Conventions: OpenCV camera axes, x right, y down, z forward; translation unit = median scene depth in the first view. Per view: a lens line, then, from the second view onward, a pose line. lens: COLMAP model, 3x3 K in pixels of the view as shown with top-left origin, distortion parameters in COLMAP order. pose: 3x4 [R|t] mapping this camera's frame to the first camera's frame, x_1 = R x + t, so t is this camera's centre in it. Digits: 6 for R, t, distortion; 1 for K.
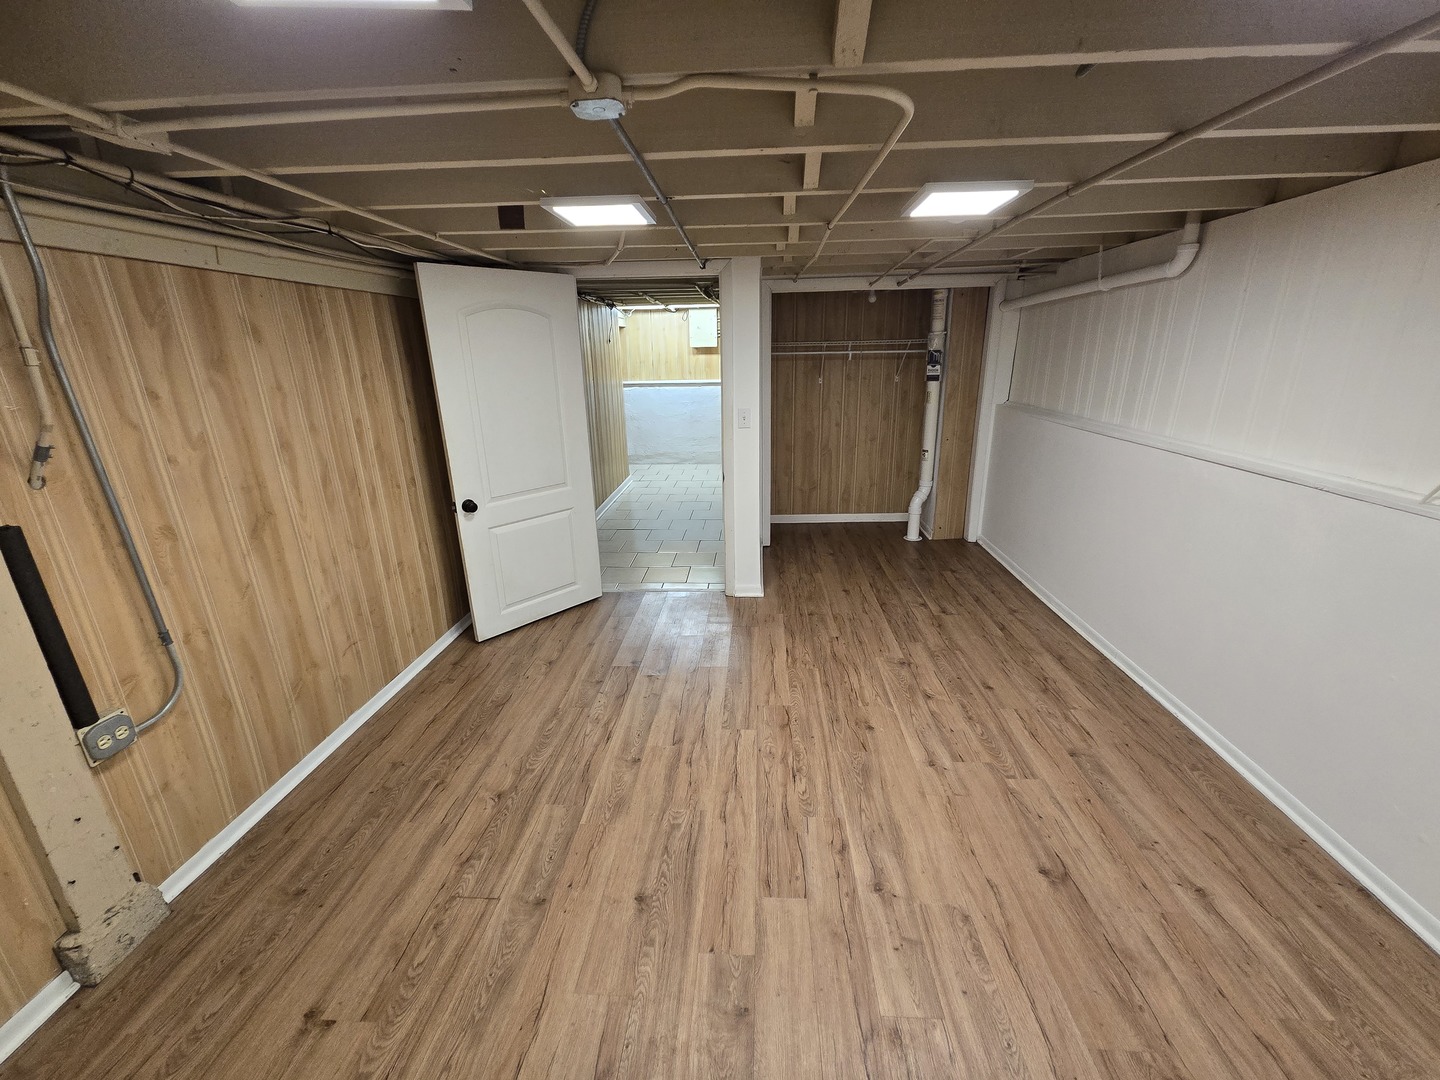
lens RADIAL K [[589.5, 0, 718.9], [0, 589.5, 539.5], [0, 0, 1]] dist [0.001362, -0.000297]
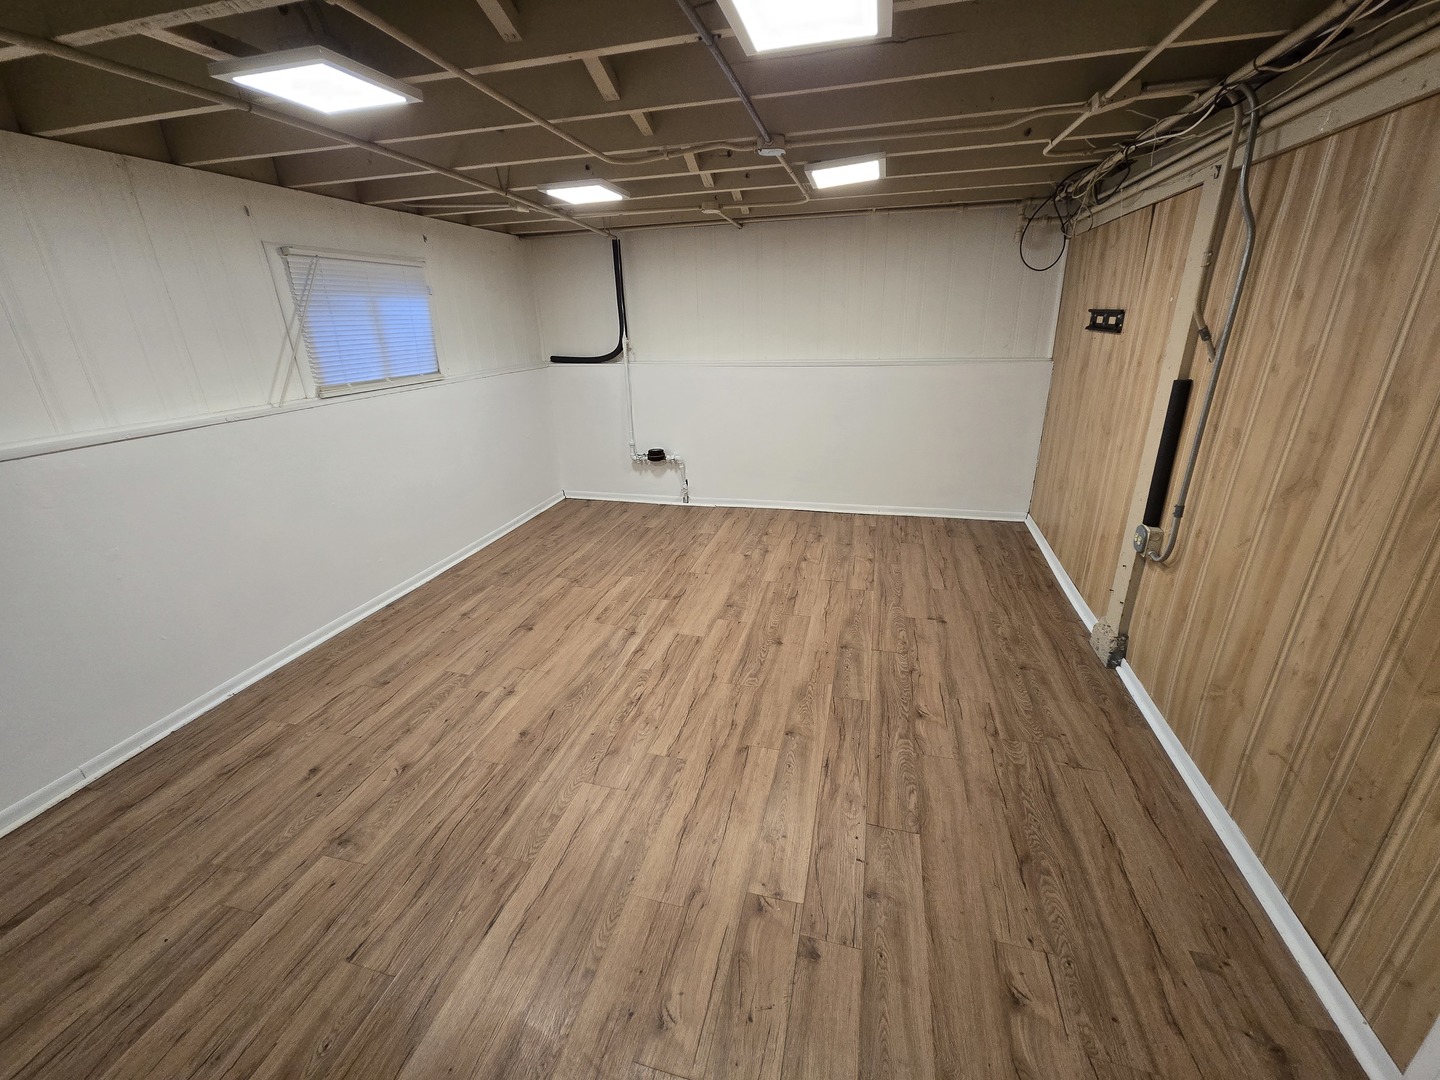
lens RADIAL K [[589.5, 0, 716.1], [0, 589.5, 539.7], [0, 0, 1]] dist [0.001362, -0.000297]
pose [[-0.980716, -0.026417, 0.193644, -0.219710], [0.101284, 0.778686, 0.619184, -0.494083], [-0.167145, 0.626857, -0.760995, 1.700940]]
